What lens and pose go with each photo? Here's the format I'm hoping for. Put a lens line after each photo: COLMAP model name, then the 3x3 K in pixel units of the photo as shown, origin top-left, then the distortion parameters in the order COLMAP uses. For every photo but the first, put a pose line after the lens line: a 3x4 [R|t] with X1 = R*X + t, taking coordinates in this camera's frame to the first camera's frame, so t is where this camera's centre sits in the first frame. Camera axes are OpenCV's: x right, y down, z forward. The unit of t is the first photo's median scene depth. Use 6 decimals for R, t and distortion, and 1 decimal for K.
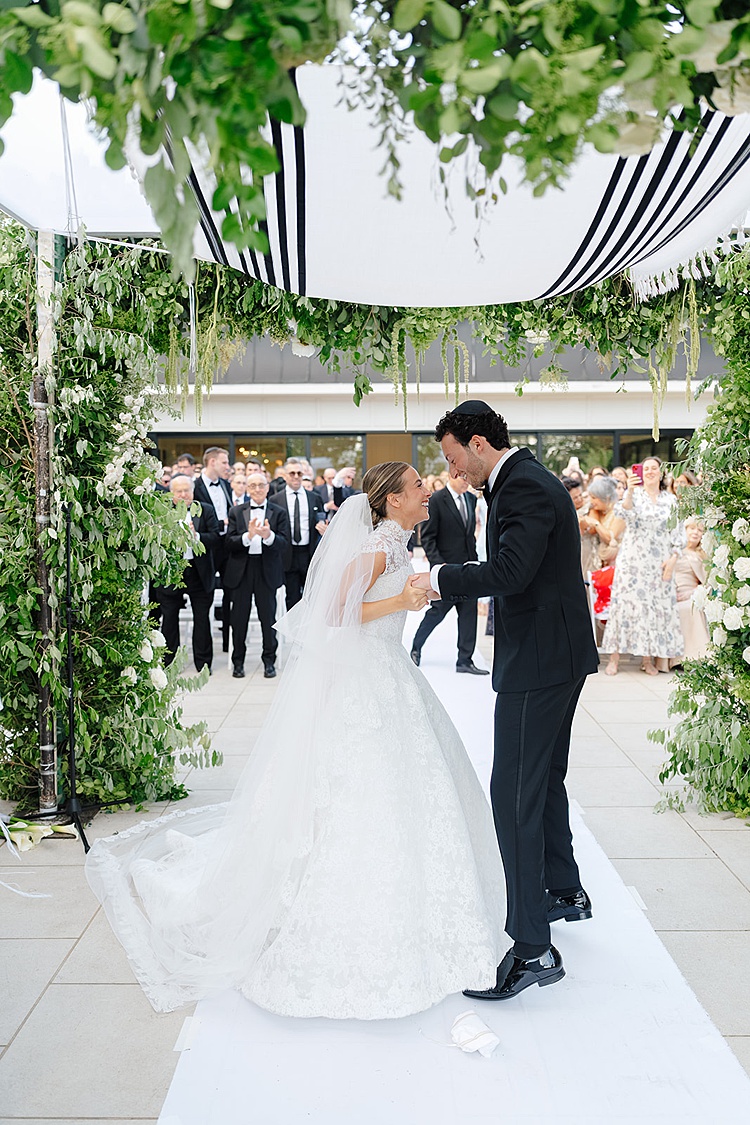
lens RADIAL K [[979.5, 0, 373.0], [0, 979.5, 558.0], [0, 0, 1]] dist [0.005105, -0.008213]
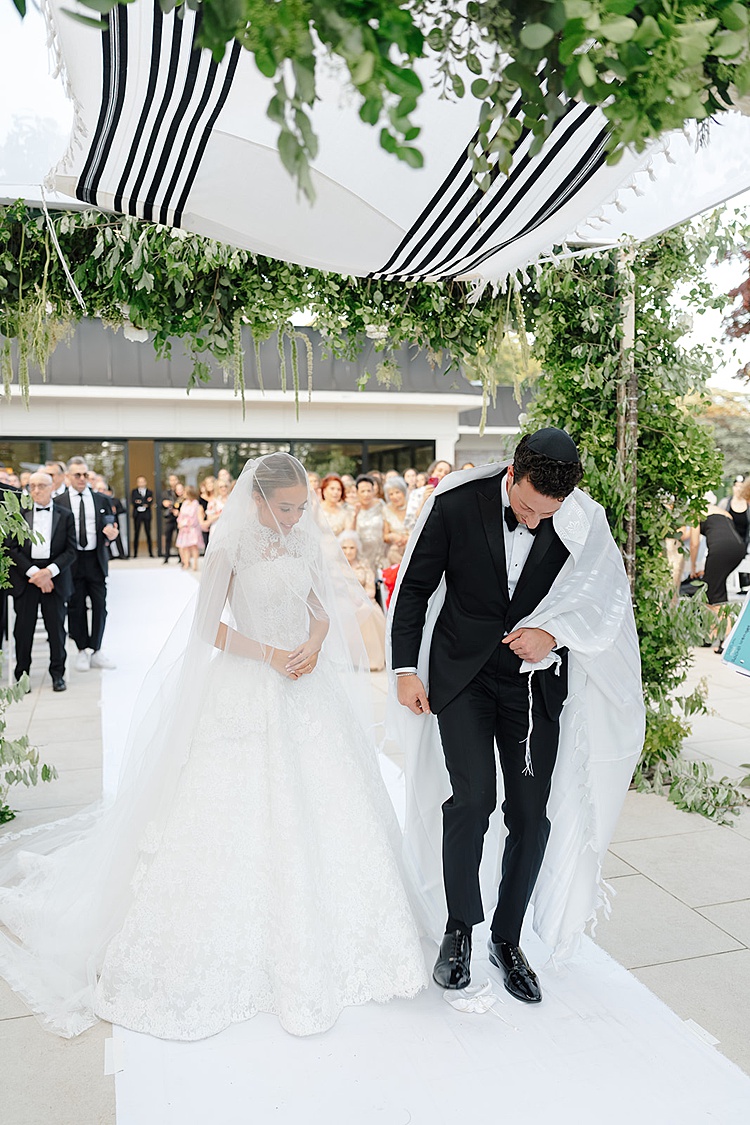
lens RADIAL K [[979.5, 0, 393.9], [0, 979.5, 557.5], [0, 0, 1]] dist [0.005105, -0.008213]
pose [[0.952941, -0.022185, 0.302344, -0.129957], [0.027131, 0.999558, -0.012167, 0.023156], [-0.301940, 0.019797, 0.953121, 0.022215]]
